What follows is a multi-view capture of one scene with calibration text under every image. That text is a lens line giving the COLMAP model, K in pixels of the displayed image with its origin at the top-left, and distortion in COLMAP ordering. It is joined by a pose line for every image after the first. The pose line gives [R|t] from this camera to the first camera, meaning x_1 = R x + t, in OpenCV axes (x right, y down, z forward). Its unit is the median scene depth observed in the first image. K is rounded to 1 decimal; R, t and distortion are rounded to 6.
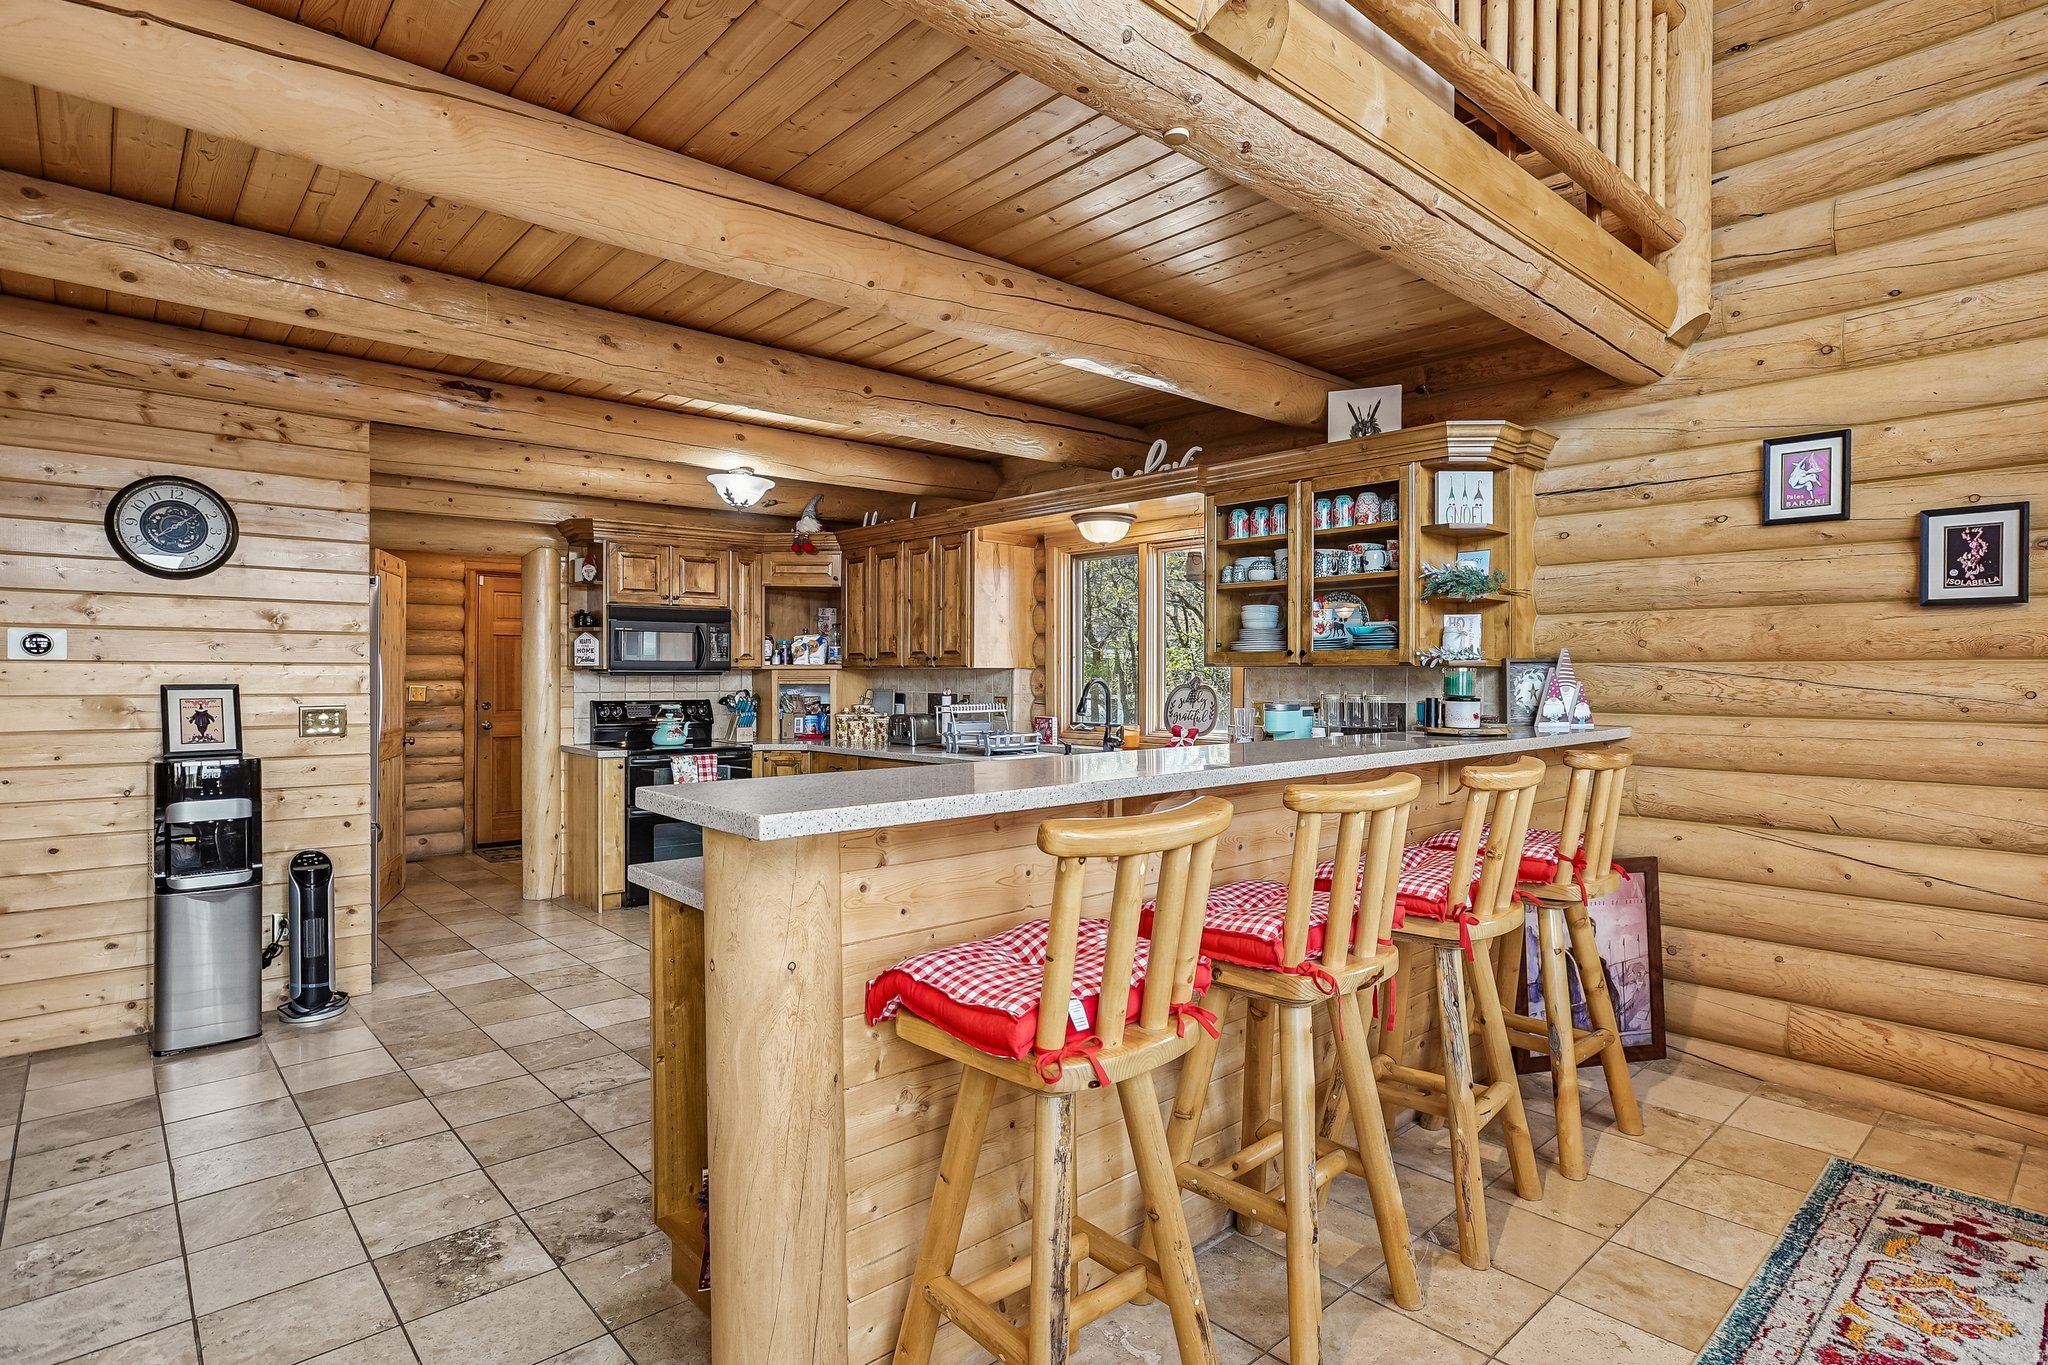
lens RADIAL K [[1049.7, 0, 1032.0], [0, 1049.7, 681.2], [0, 0, 1]] dist [-0.043108, 0.029743]
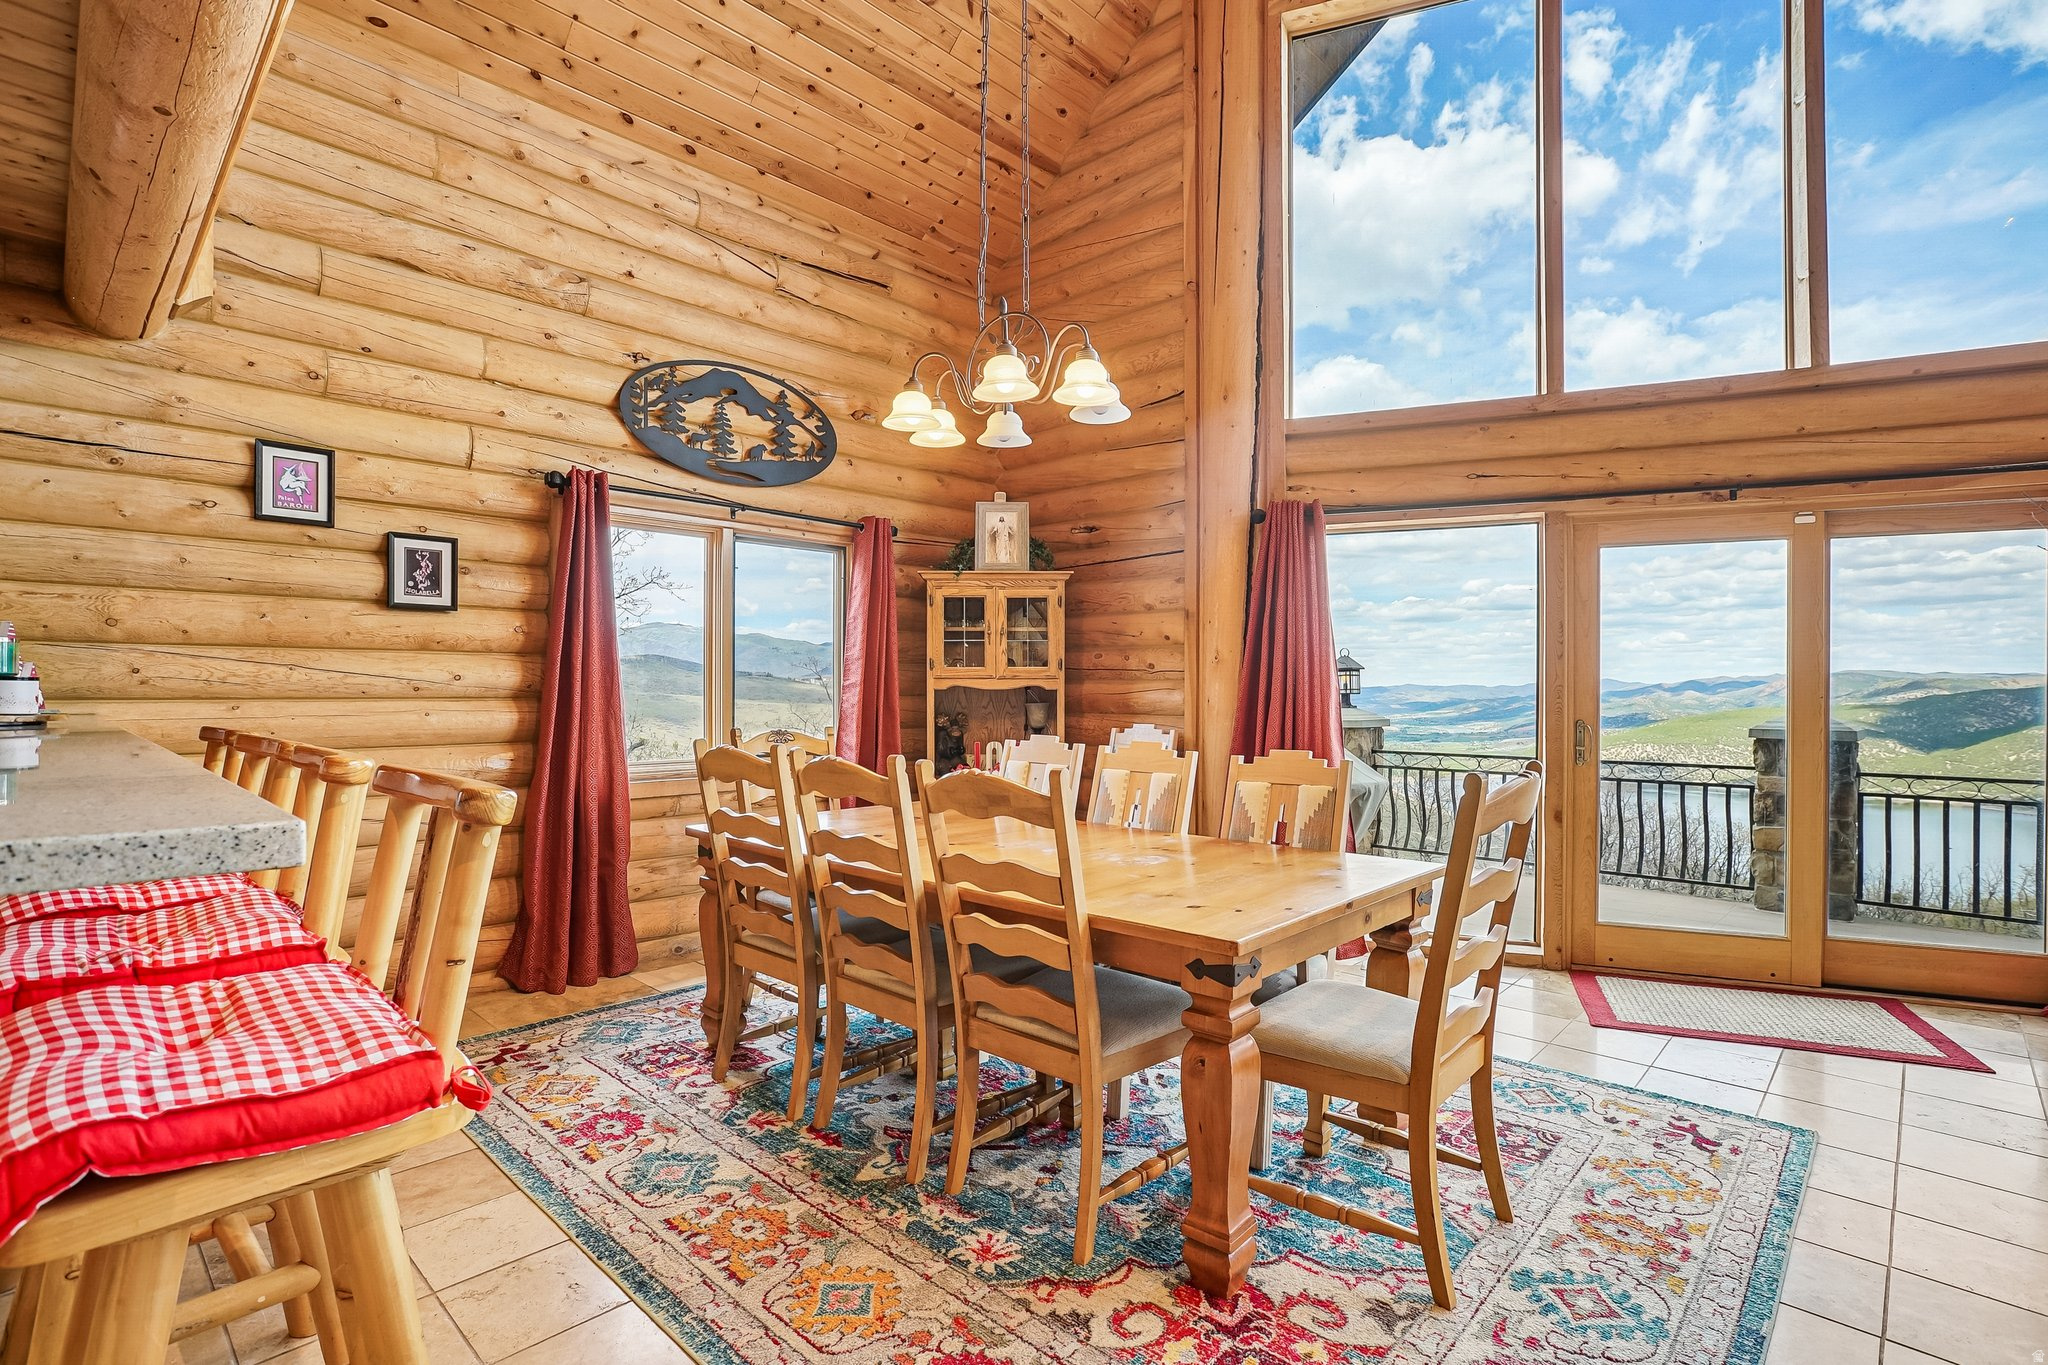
lens RADIAL K [[978.3, 0, 1037.0], [0, 978.3, 689.8], [0, 0, 1]] dist [-0.049011, 0.024661]
pose [[-0.078273, -0.001909, 0.996930, -0.282468], [0.003645, 0.999991, 0.002201, 0.021606], [-0.996925, 0.003806, -0.078265, 0.233324]]
